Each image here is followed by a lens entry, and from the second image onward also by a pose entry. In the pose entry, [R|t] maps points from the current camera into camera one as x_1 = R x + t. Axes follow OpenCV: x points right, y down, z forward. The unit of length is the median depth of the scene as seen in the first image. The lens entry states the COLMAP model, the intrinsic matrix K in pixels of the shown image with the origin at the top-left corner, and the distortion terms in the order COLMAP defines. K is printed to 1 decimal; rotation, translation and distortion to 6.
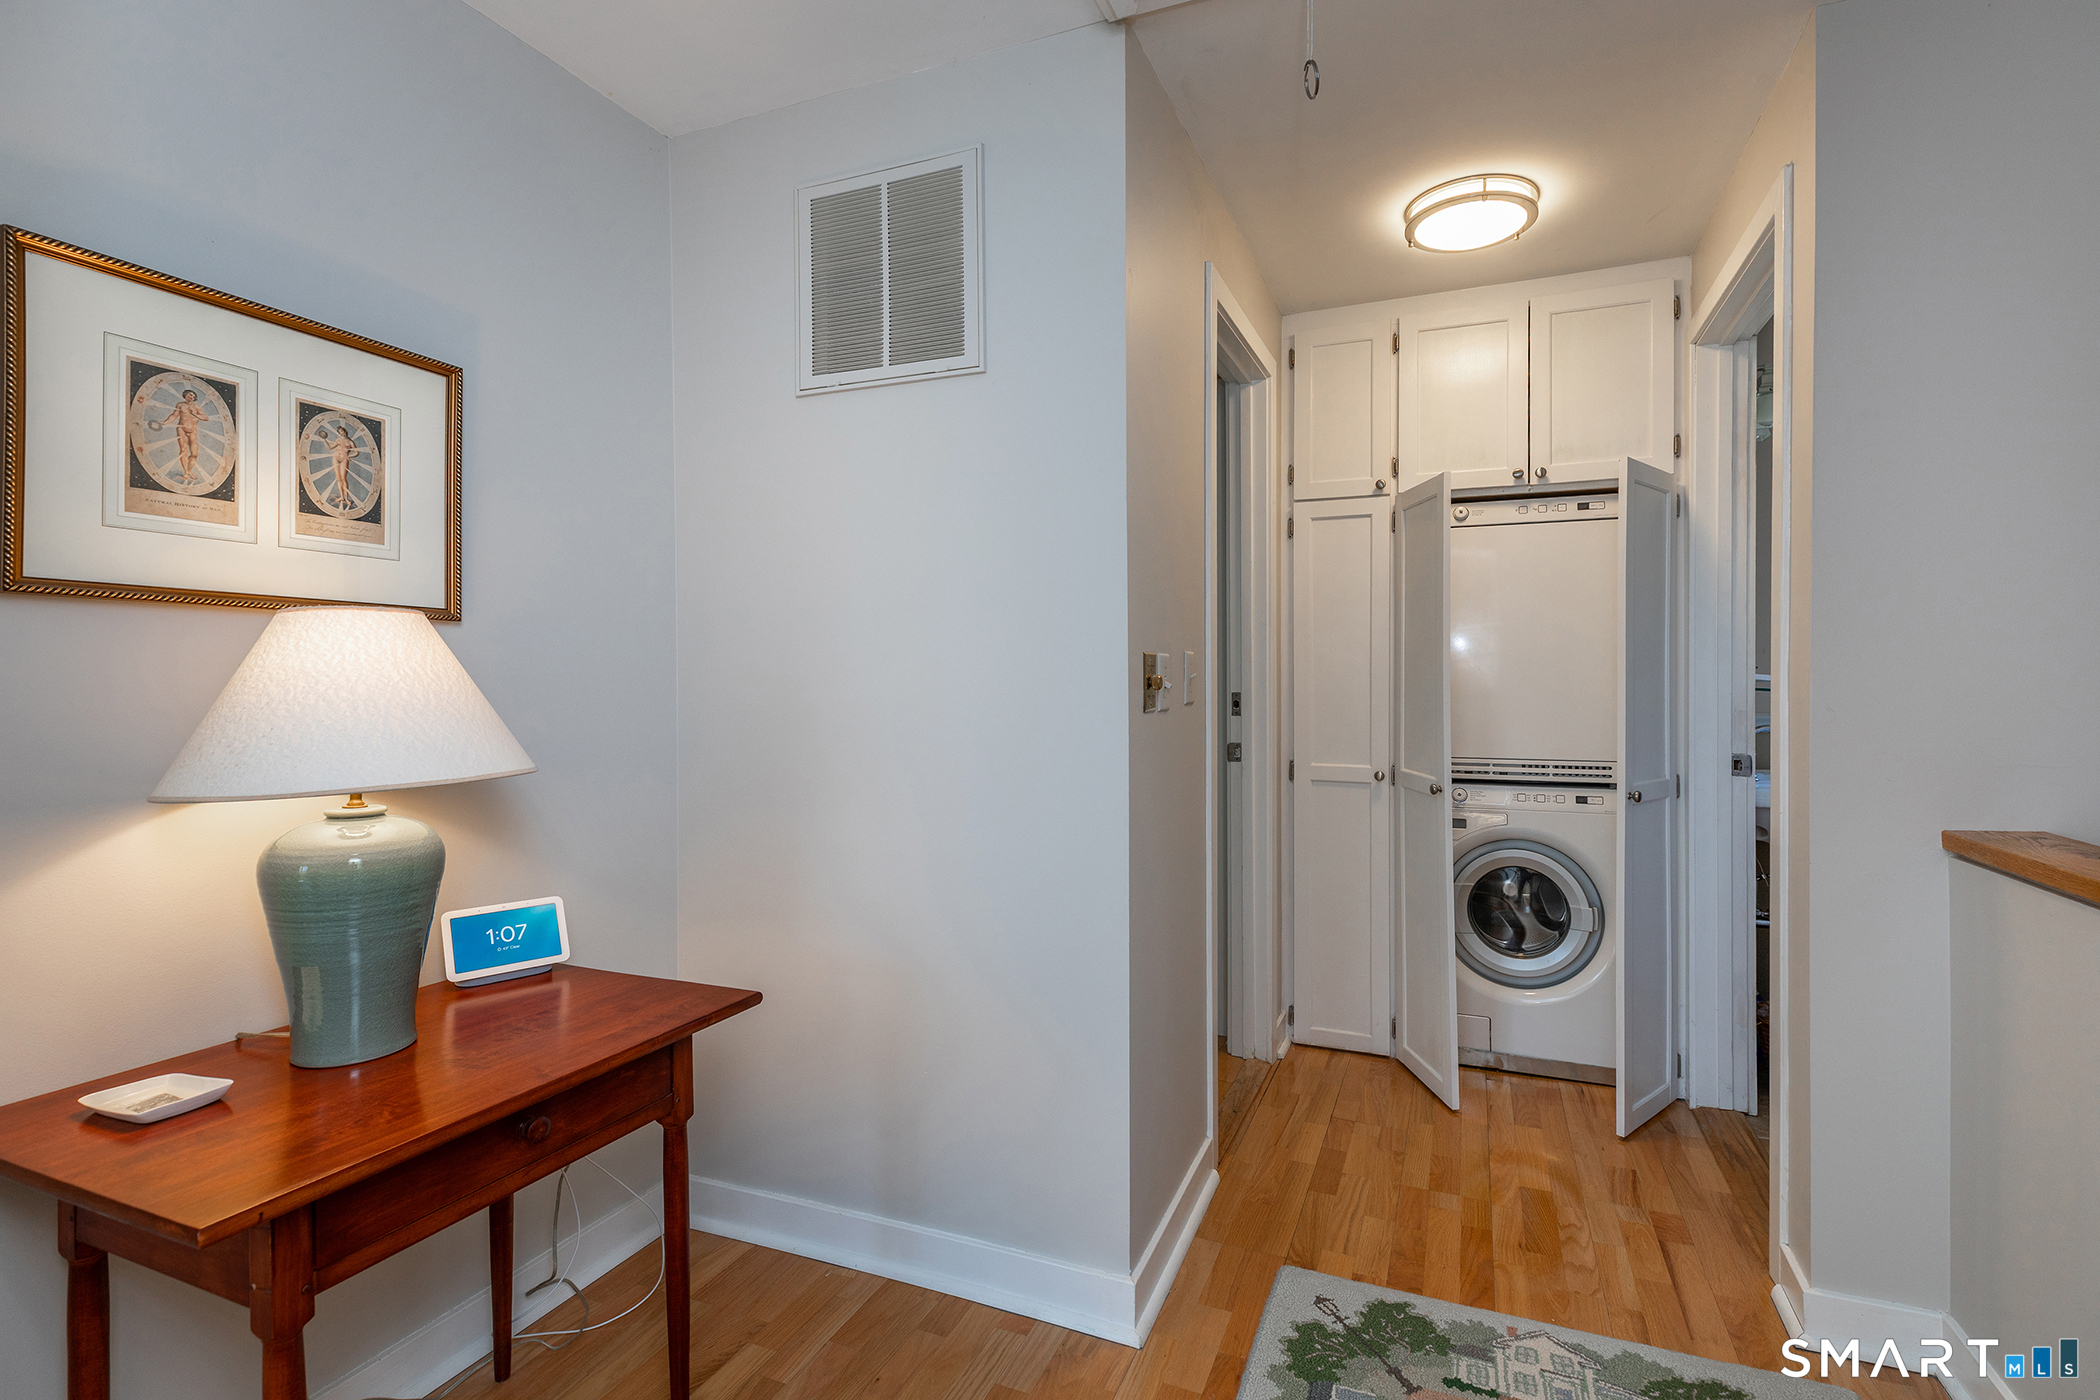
lens RADIAL K [[945.6, 0, 1054.5], [0, 945.6, 692.5], [0, 0, 1]] dist [0.028413, -0.008530]
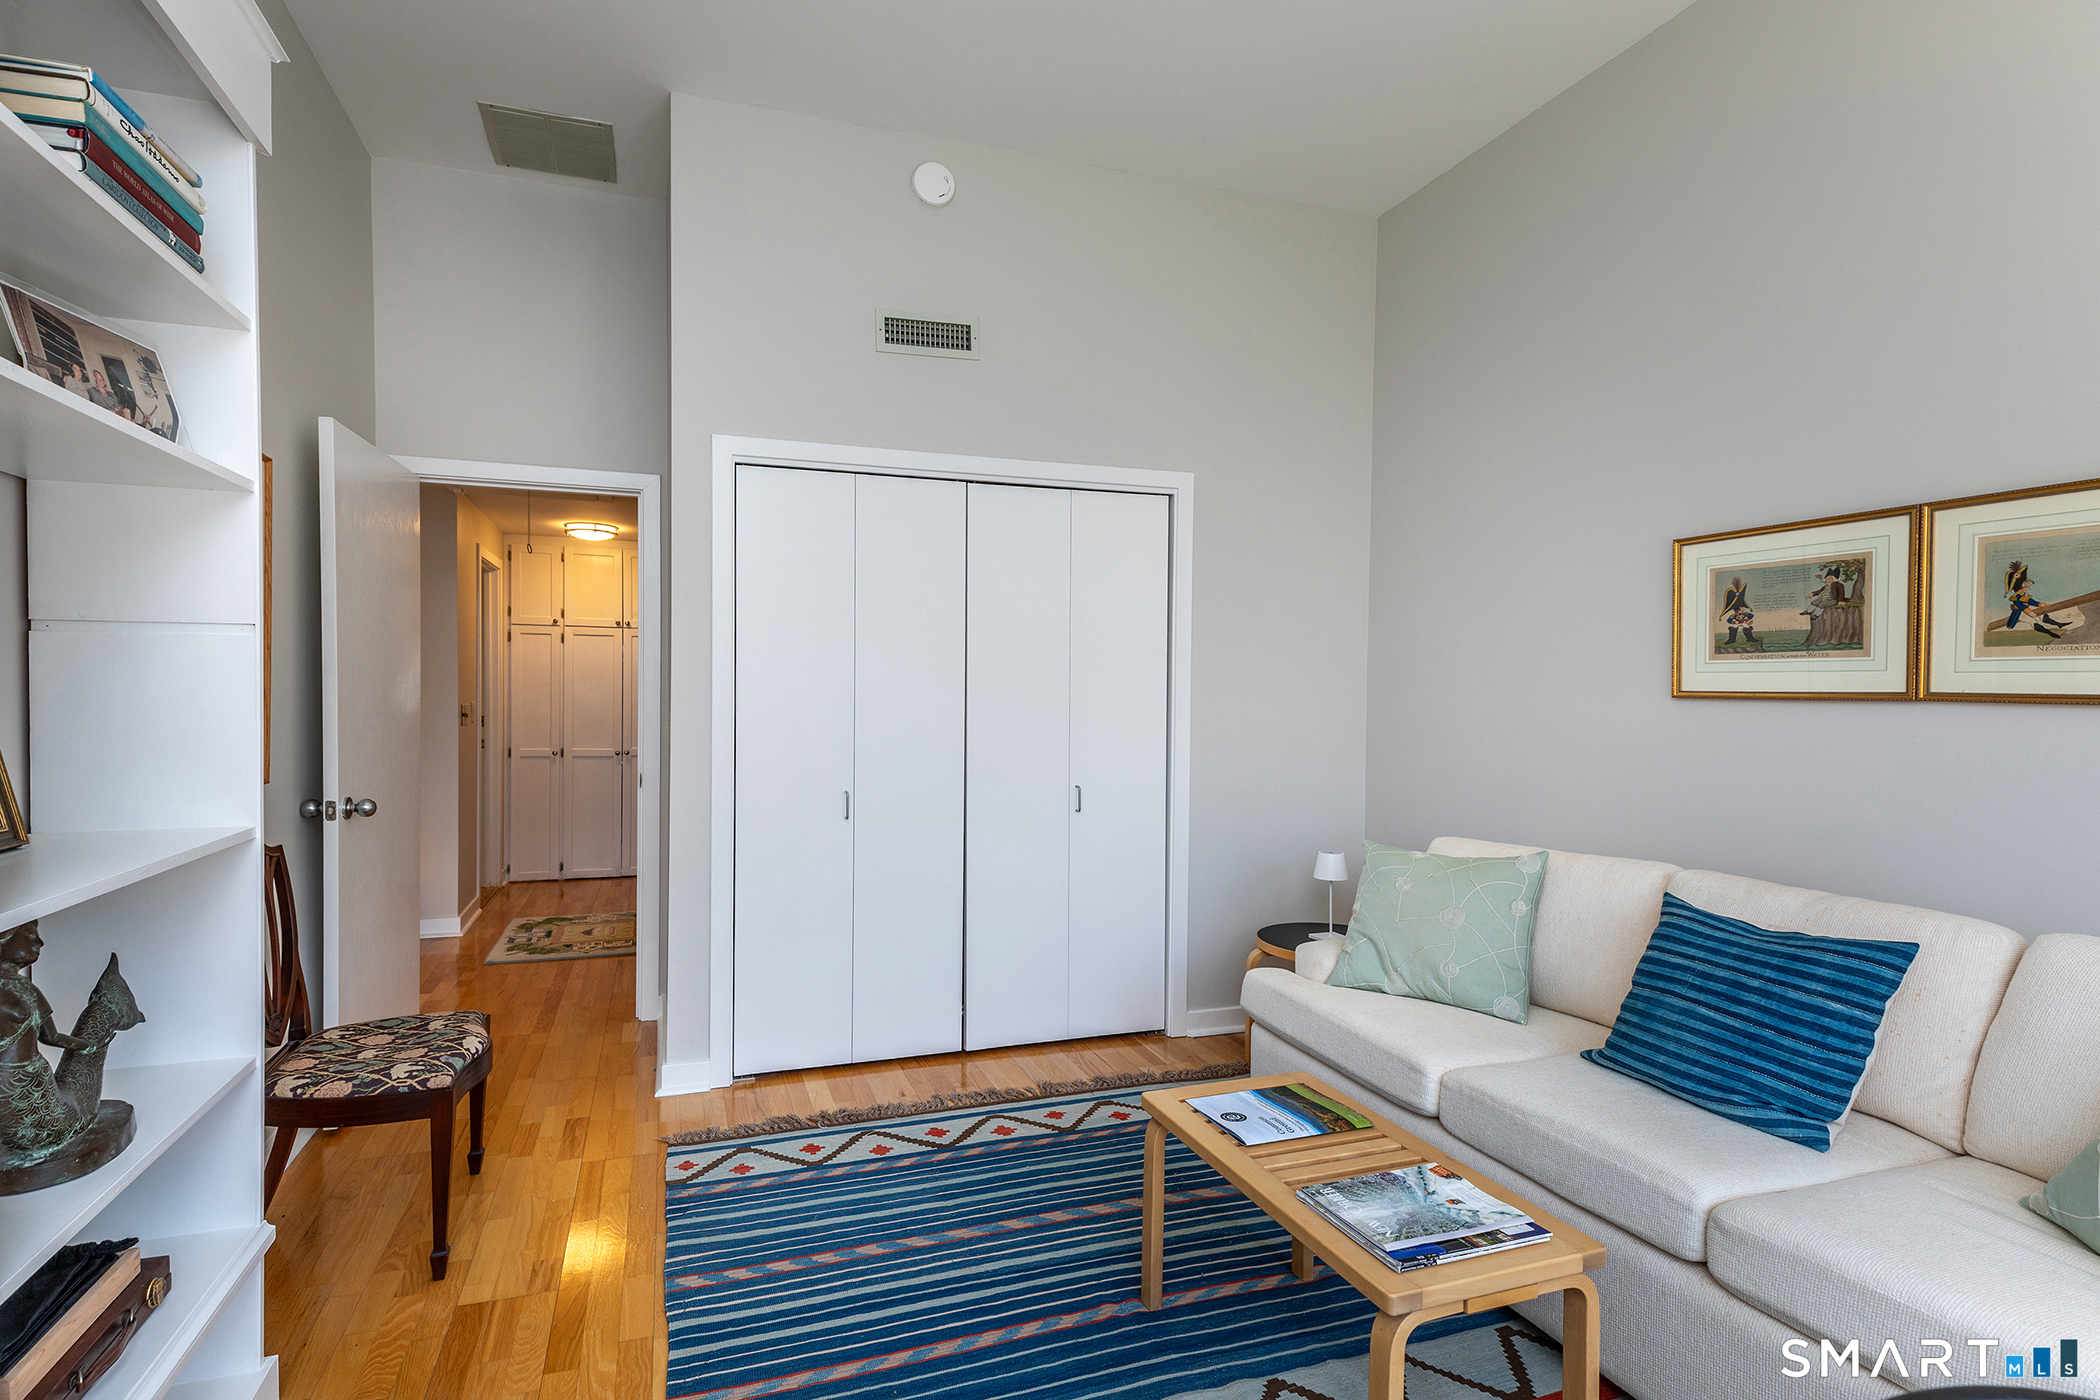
lens RADIAL K [[945.6, 0, 1049.7], [0, 945.6, 695.7], [0, 0, 1]] dist [0.028413, -0.008530]
pose [[0.700591, 0.000477, 0.713563, -0.423165], [-0.006976, 0.999957, 0.006181, -0.064963], [-0.713529, -0.009308, 0.700563, -1.344682]]
